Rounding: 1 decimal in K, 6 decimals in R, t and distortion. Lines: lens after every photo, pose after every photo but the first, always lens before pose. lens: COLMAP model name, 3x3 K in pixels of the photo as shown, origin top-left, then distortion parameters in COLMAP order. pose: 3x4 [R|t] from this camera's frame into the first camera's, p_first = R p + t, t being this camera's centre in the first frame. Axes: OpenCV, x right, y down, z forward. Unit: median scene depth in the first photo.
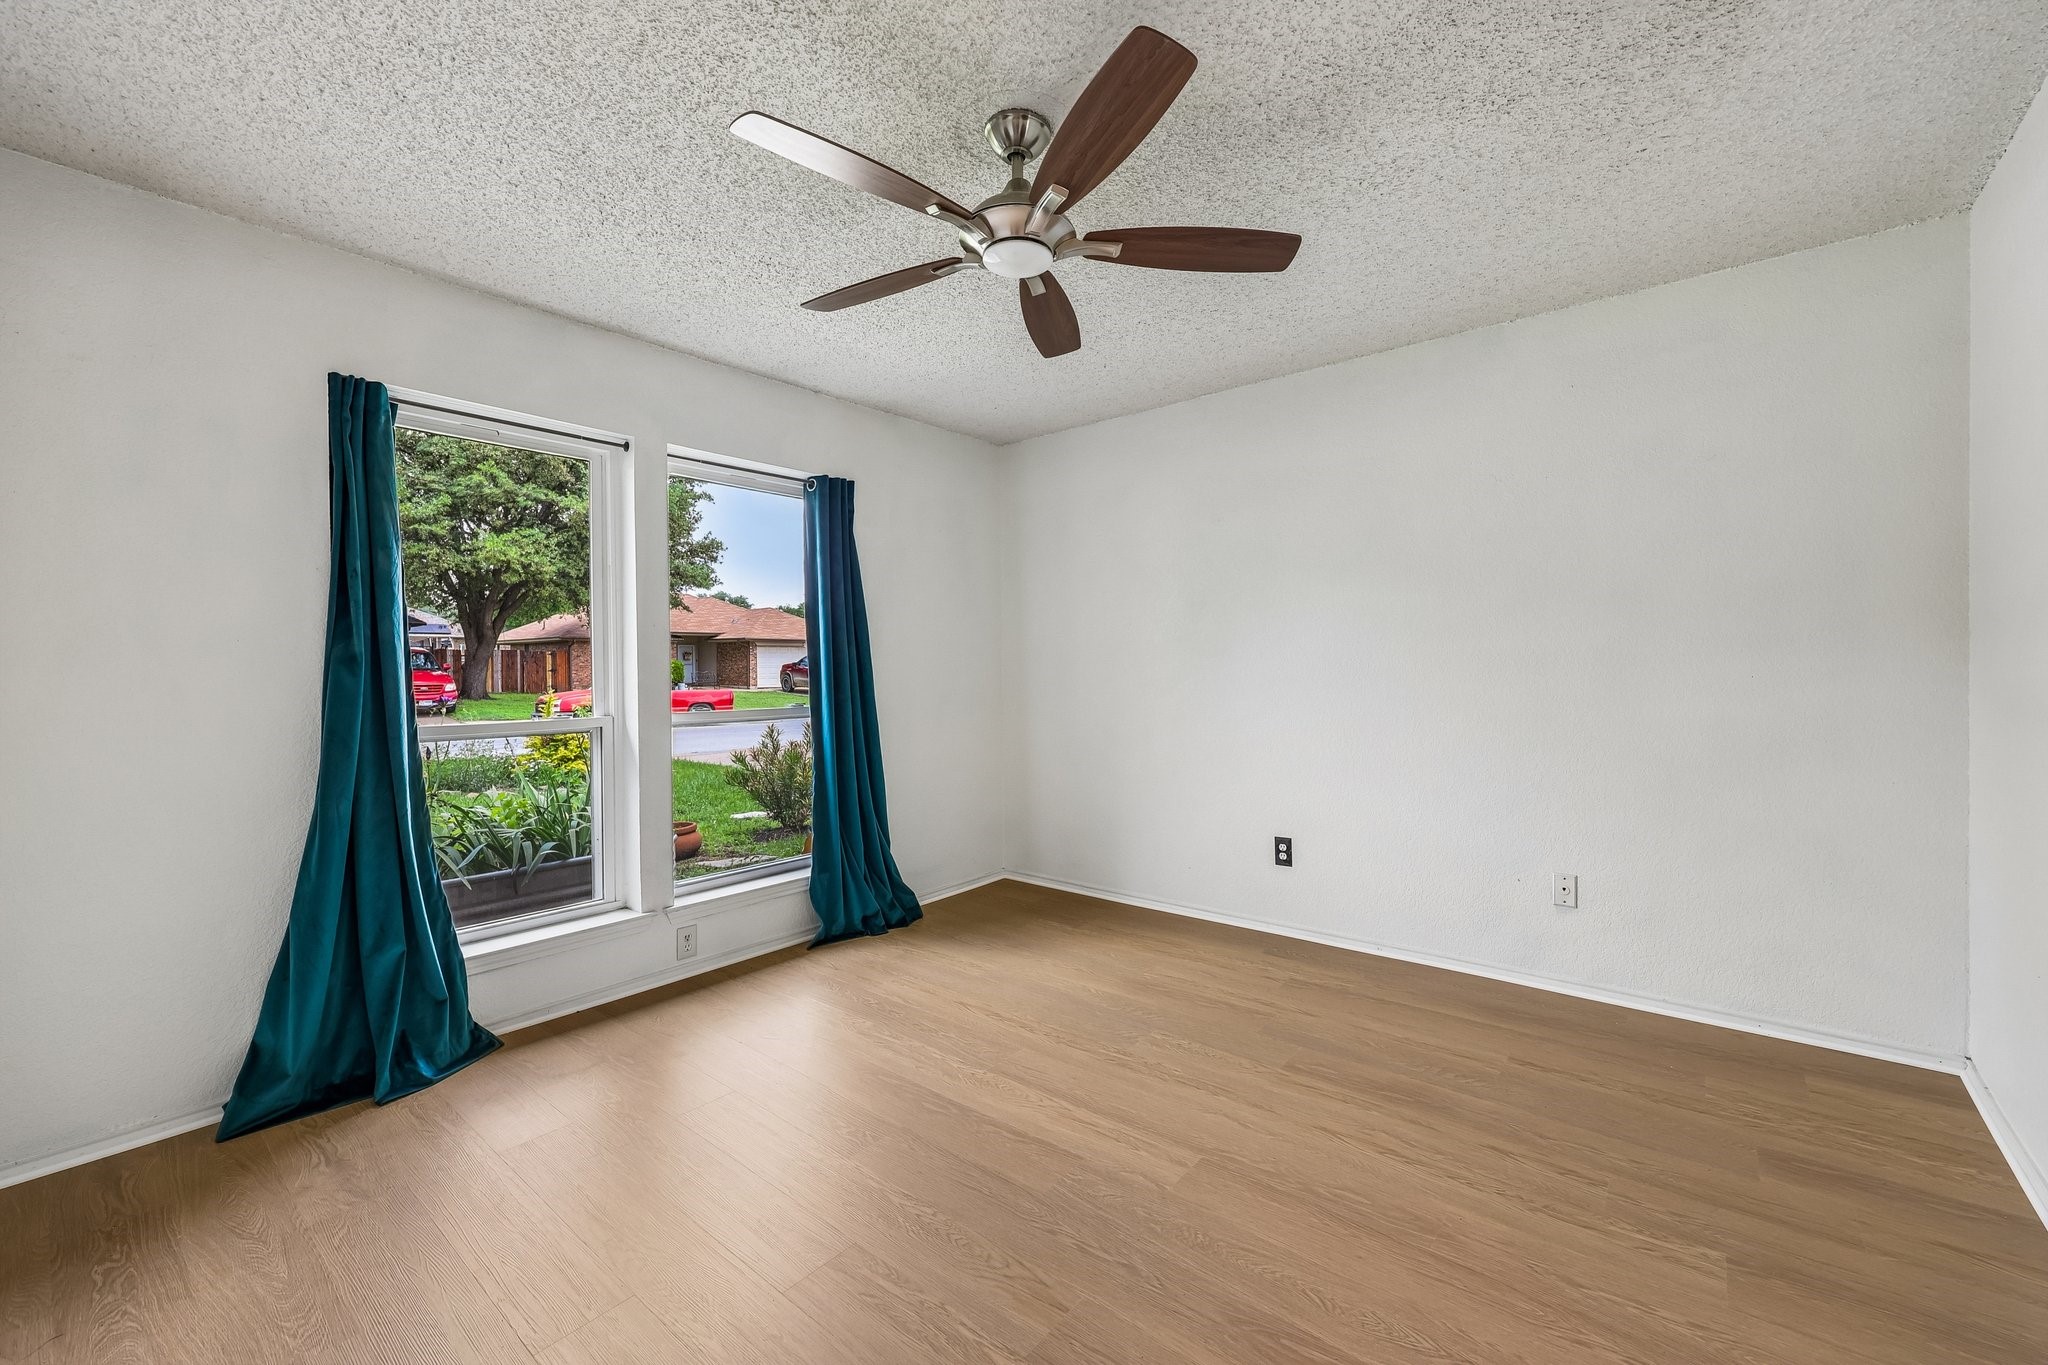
lens RADIAL K [[855.3, 0, 1033.2], [0, 855.3, 678.3], [0, 0, 1]] dist [-0.000411, -0.000129]
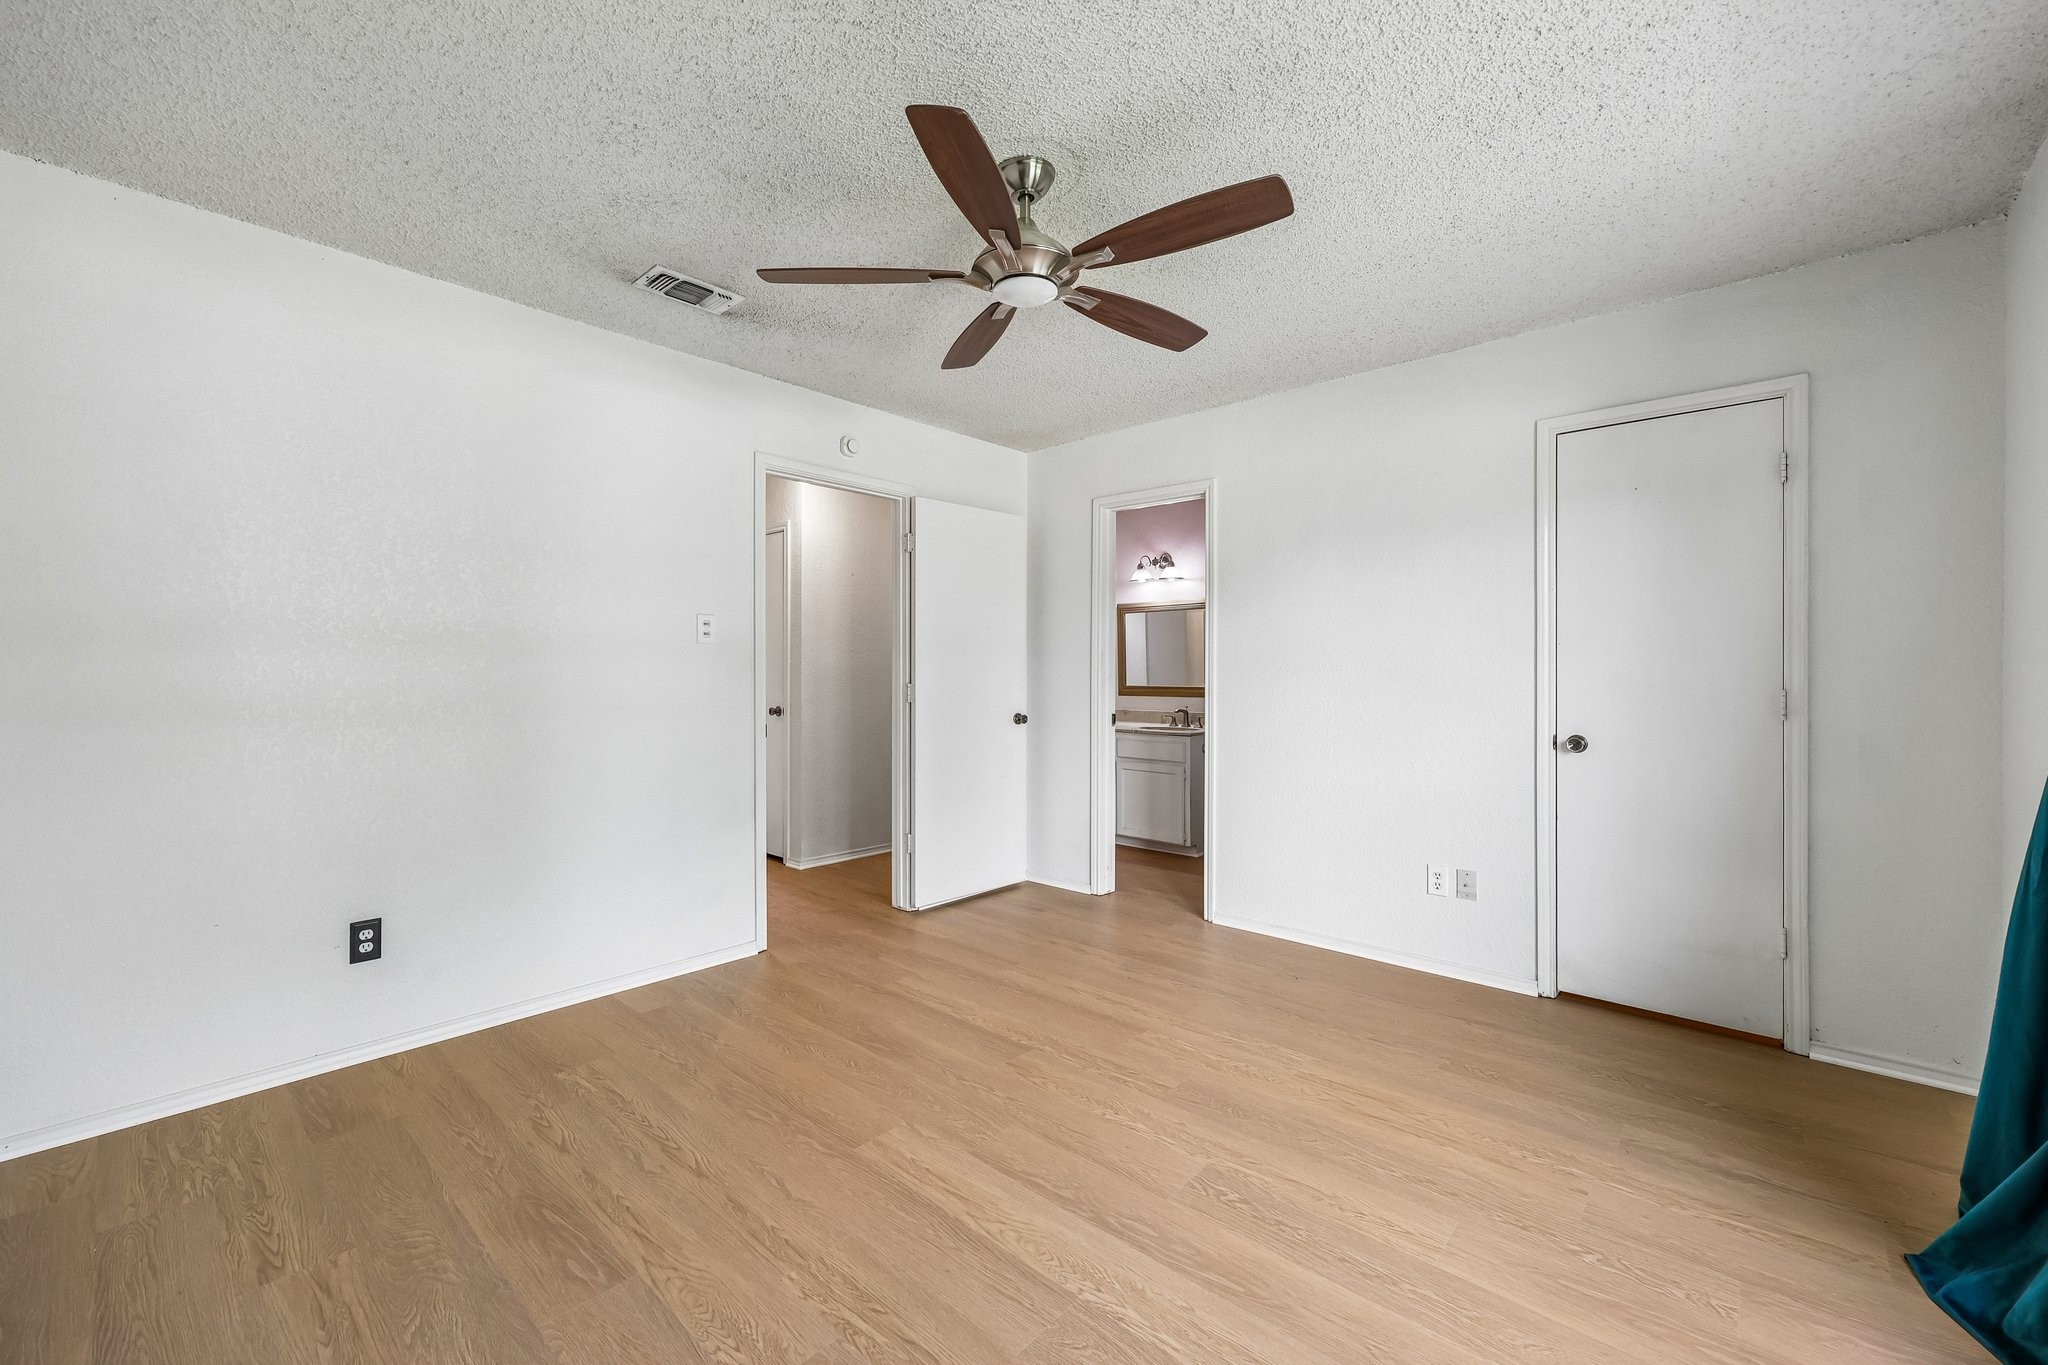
lens RADIAL K [[855.3, 0, 1022.7], [0, 855.3, 673.7], [0, 0, 1]] dist [-0.000411, -0.000129]
pose [[-0.998584, 0.011984, 0.051835, -0.059812], [0.012738, 0.999817, 0.014243, -0.018925], [-0.051655, 0.014884, -0.998554, 1.892196]]
